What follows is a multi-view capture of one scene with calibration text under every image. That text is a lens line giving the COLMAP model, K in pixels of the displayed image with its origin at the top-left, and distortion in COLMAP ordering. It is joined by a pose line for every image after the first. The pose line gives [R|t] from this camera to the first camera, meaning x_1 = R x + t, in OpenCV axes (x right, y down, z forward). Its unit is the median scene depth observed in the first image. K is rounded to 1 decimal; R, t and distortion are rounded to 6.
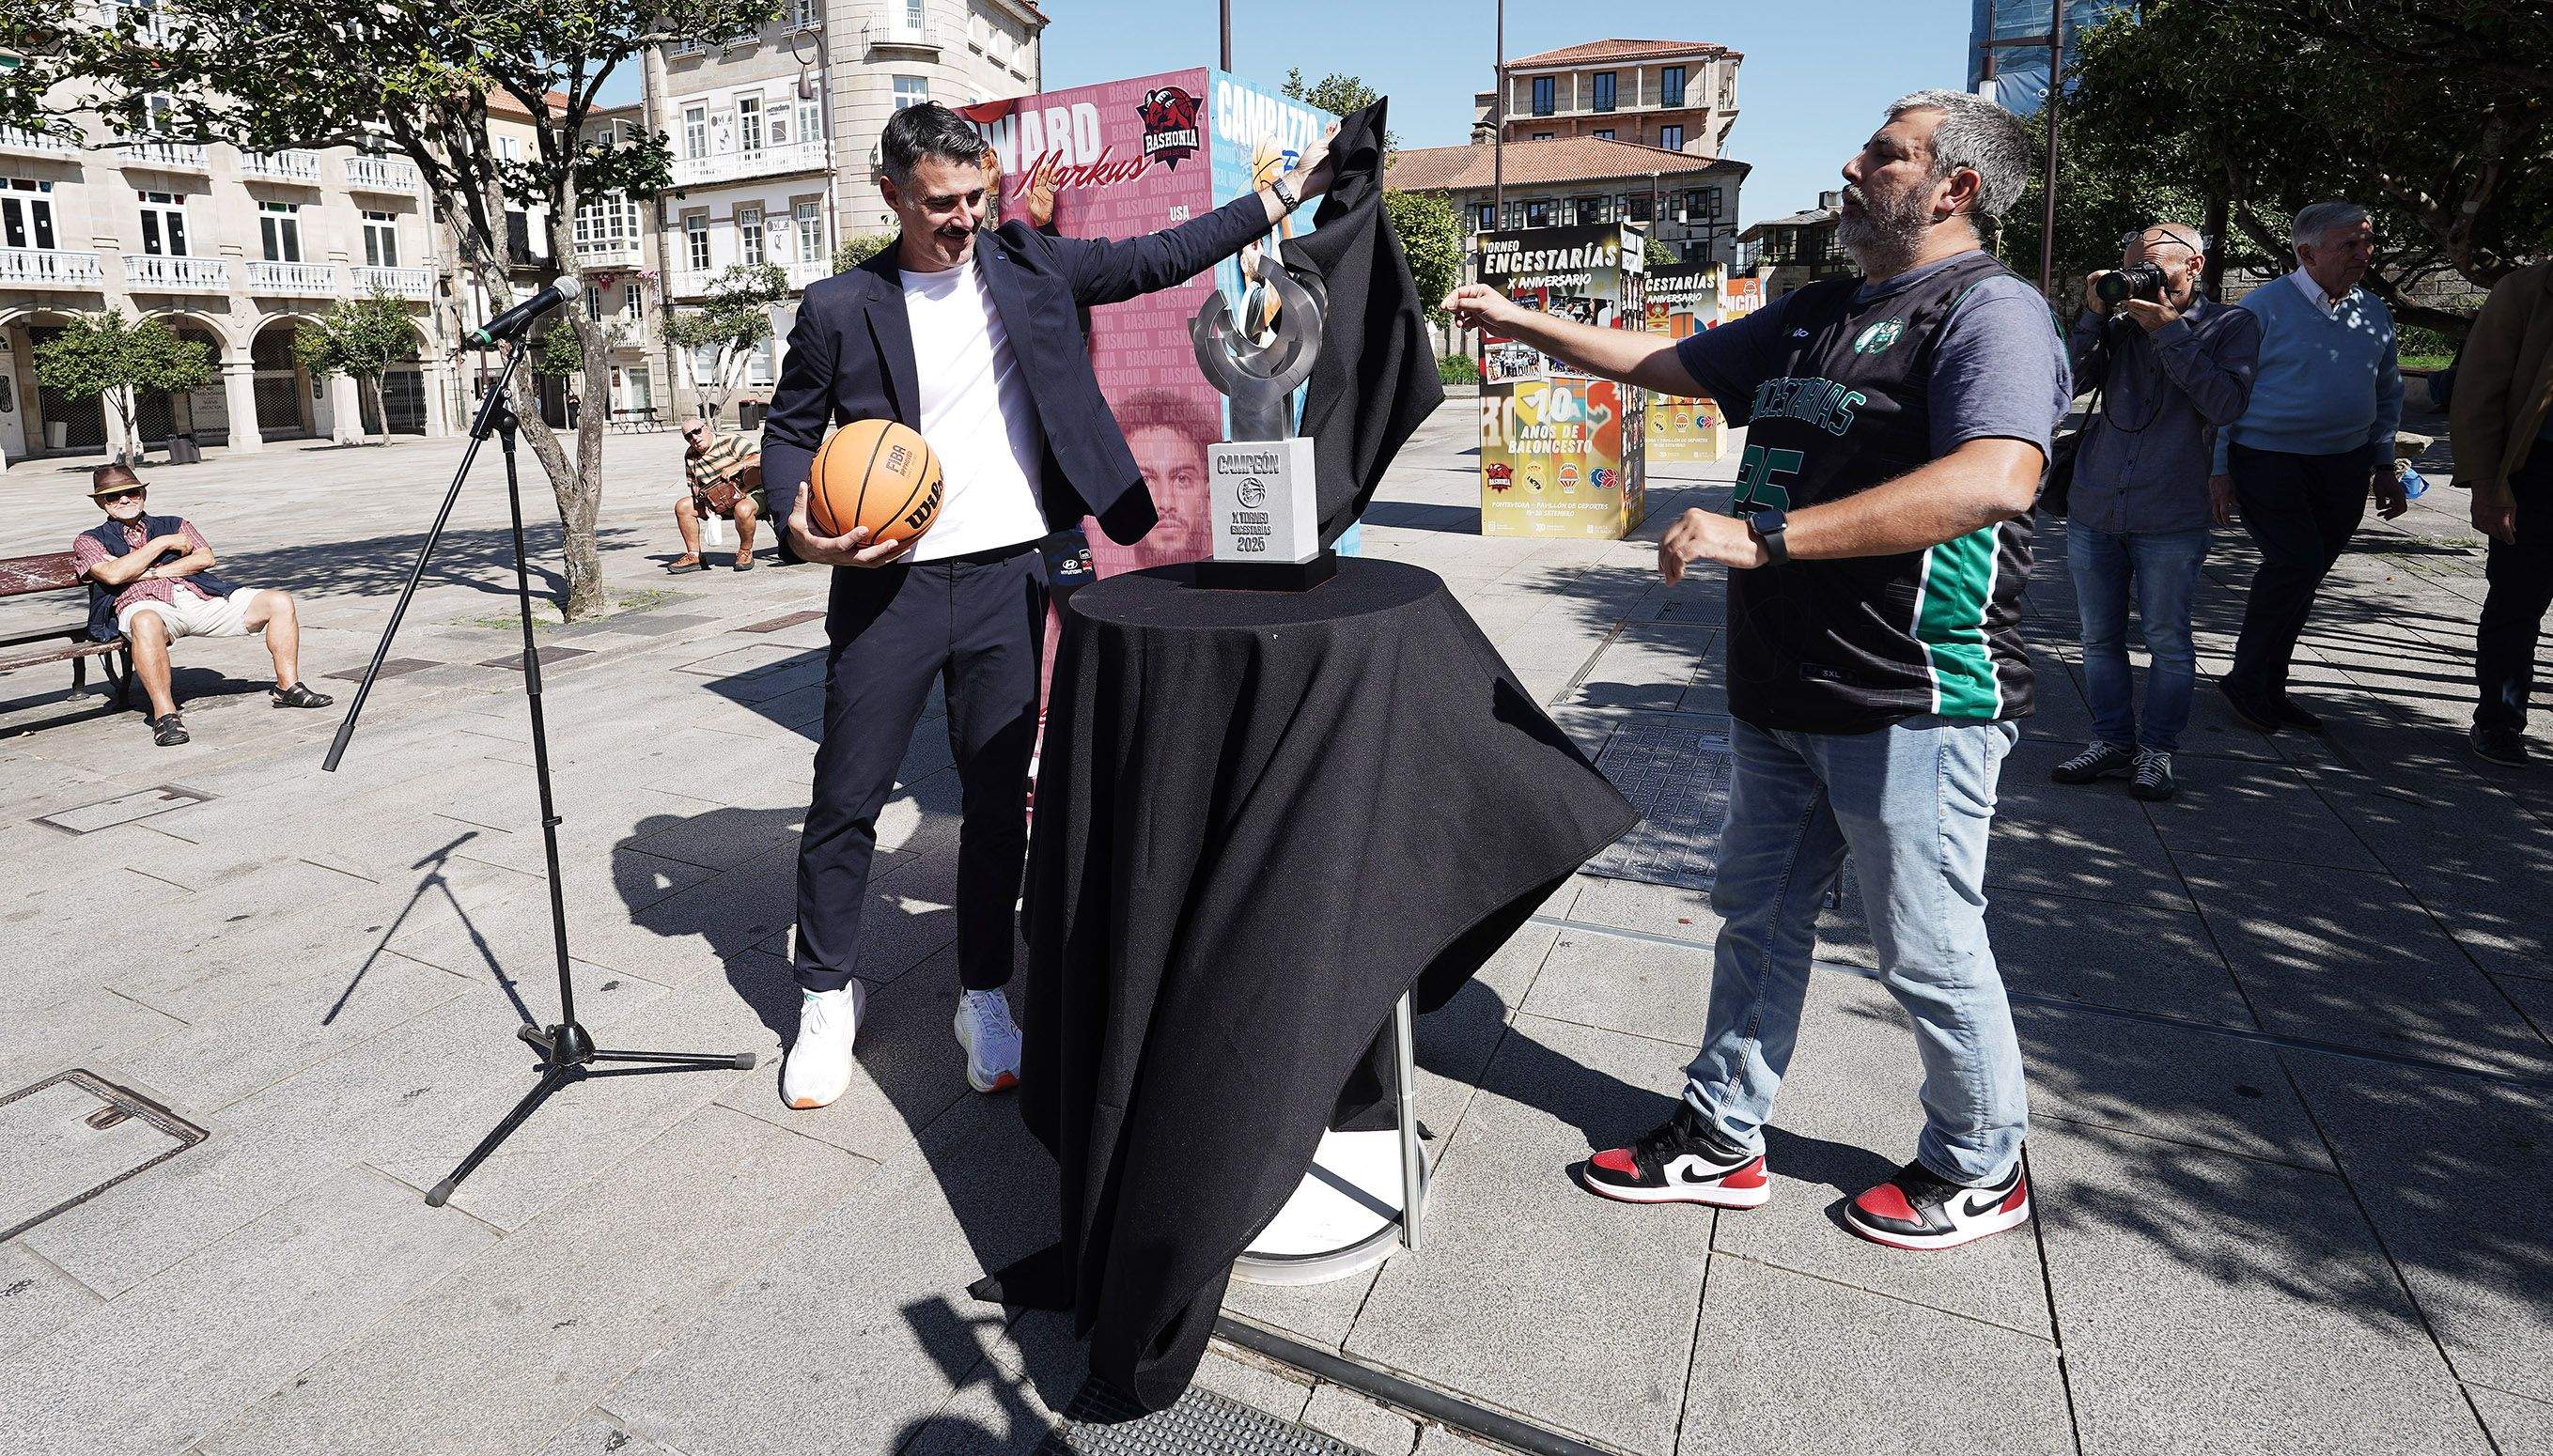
lens RADIAL K [[1259.2, 0, 1218.8], [0, 1259.2, 507.3], [0, 0, 1]] dist [-0.013447, 0.008382]
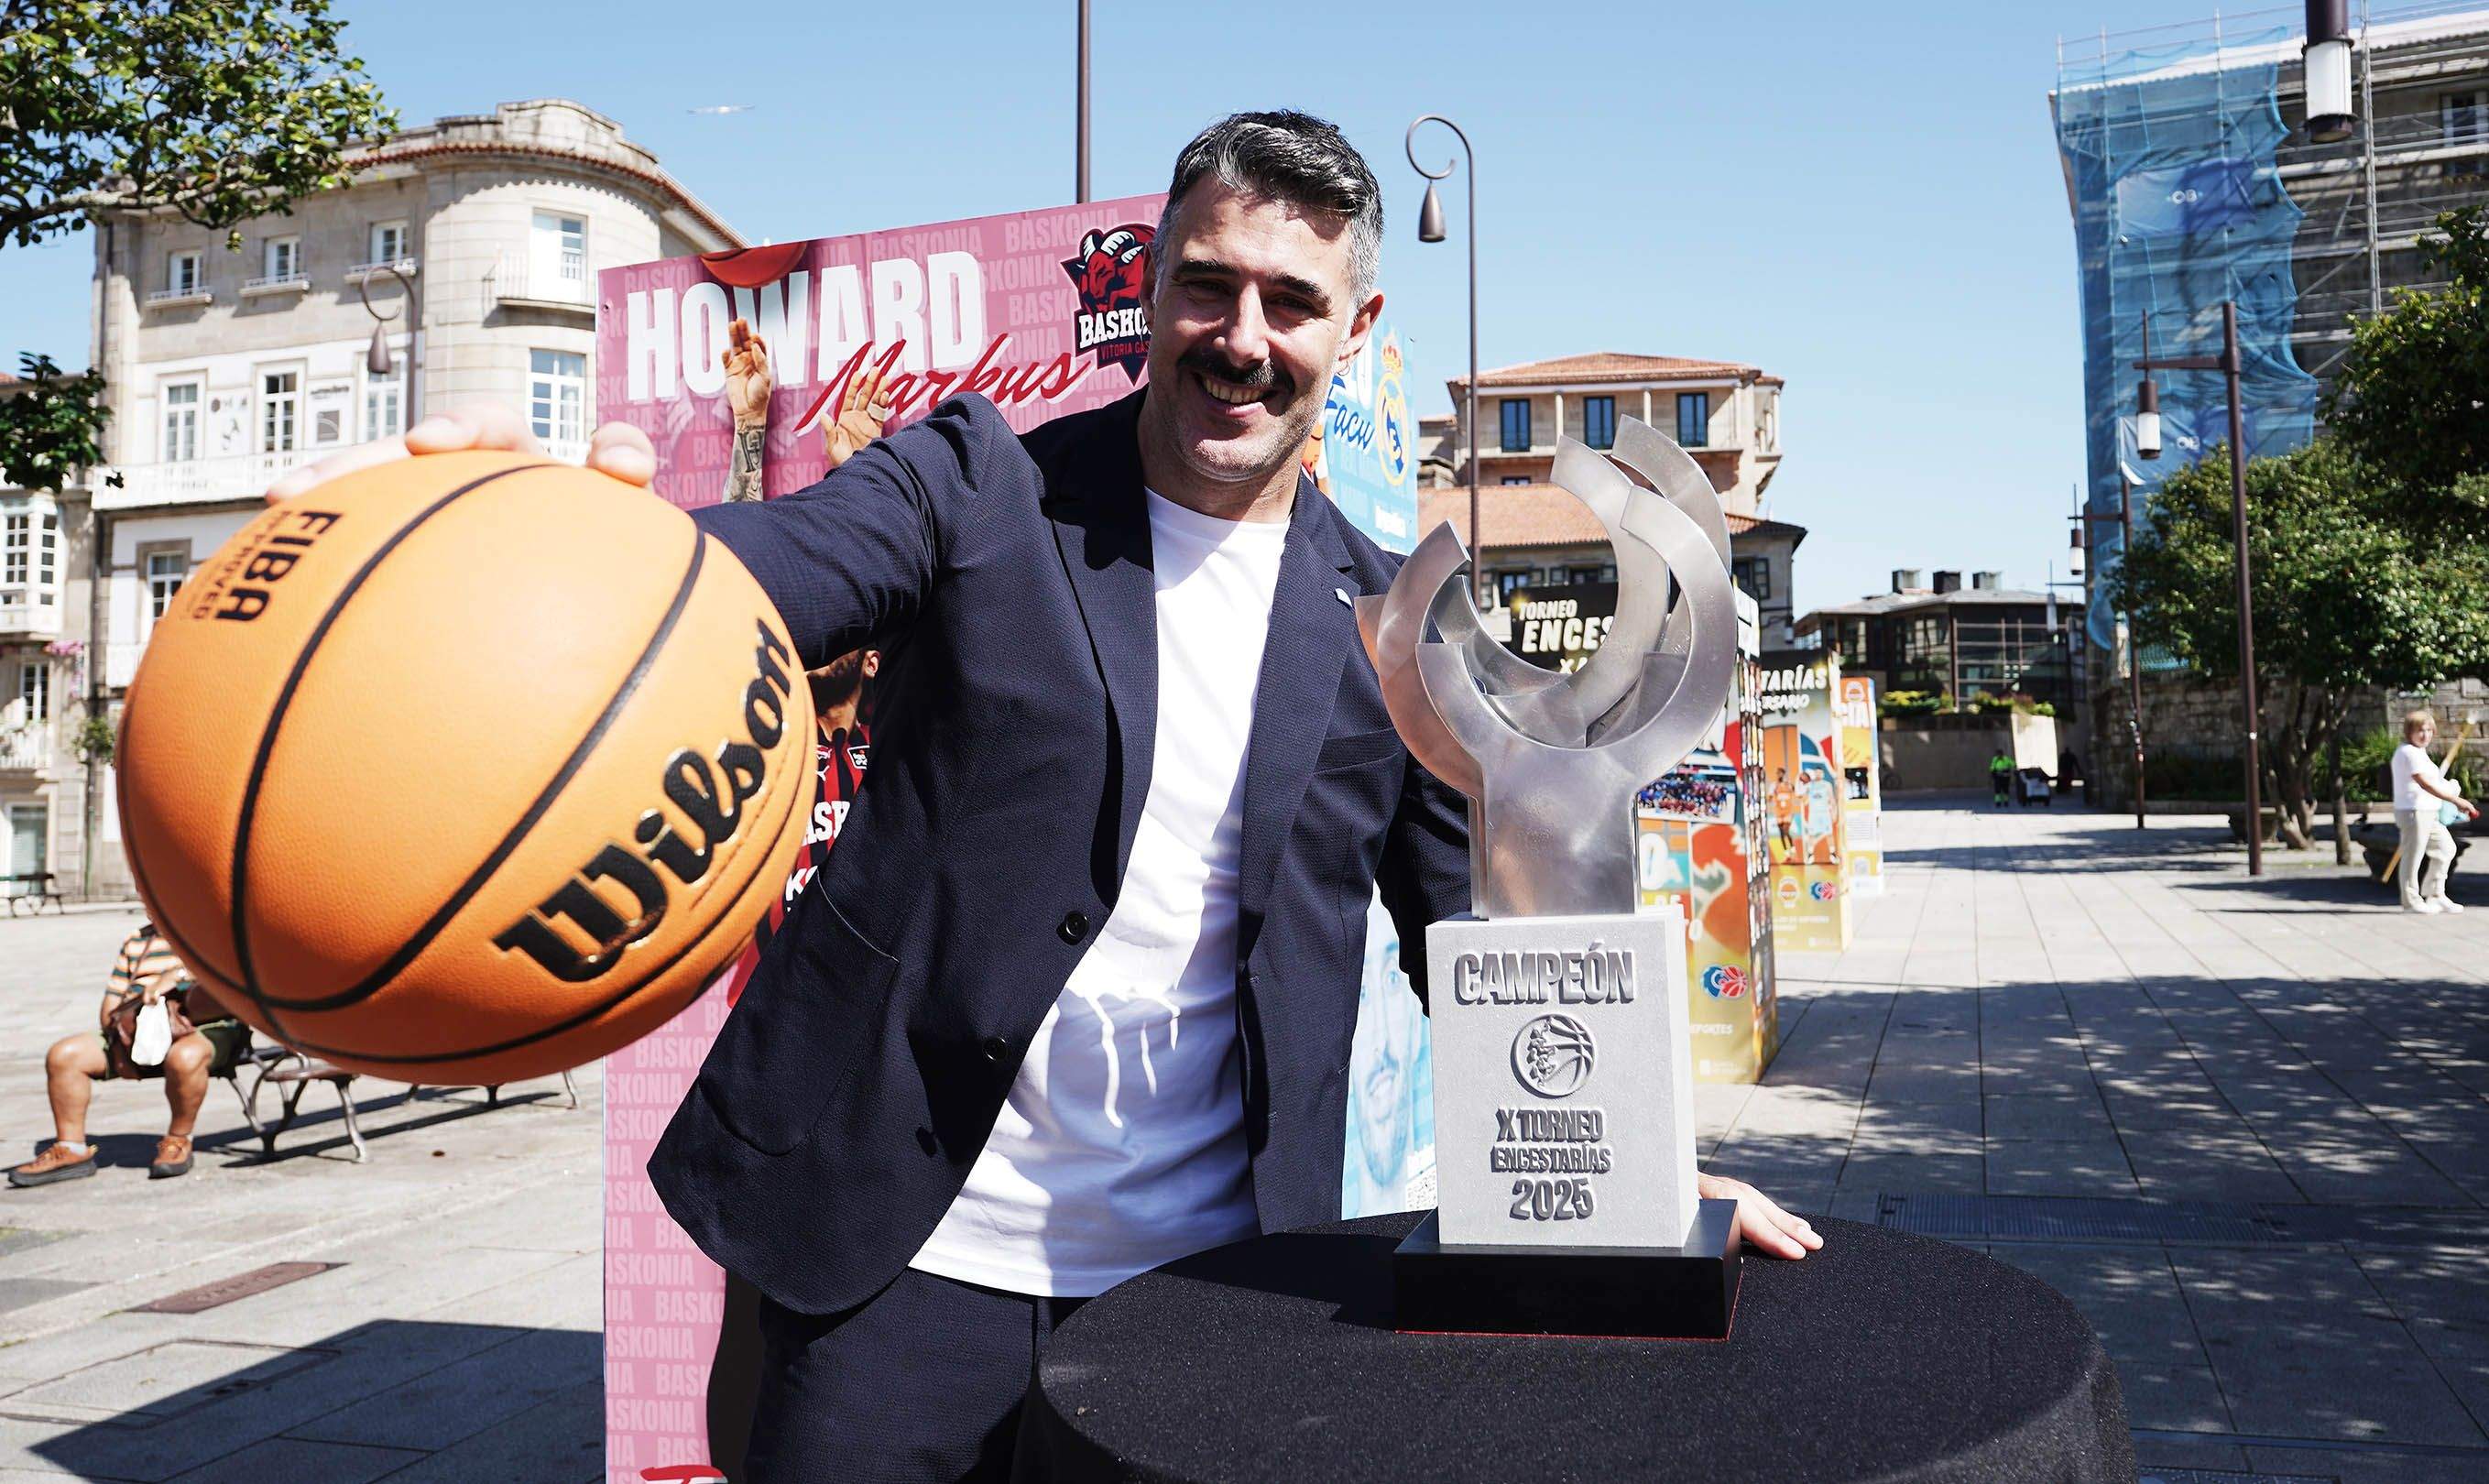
lens RADIAL K [[1904.9, 0, 1383.7], [0, 1904.9, 645.7], [0, 0, 1]] dist [-0.006436, 0.007925]
pose [[0.983151, 0.021025, 0.181584, -0.030926], [0.015126, 0.980600, -0.195433, -0.005190], [-0.182170, 0.194887, 0.963760, 0.109378]]
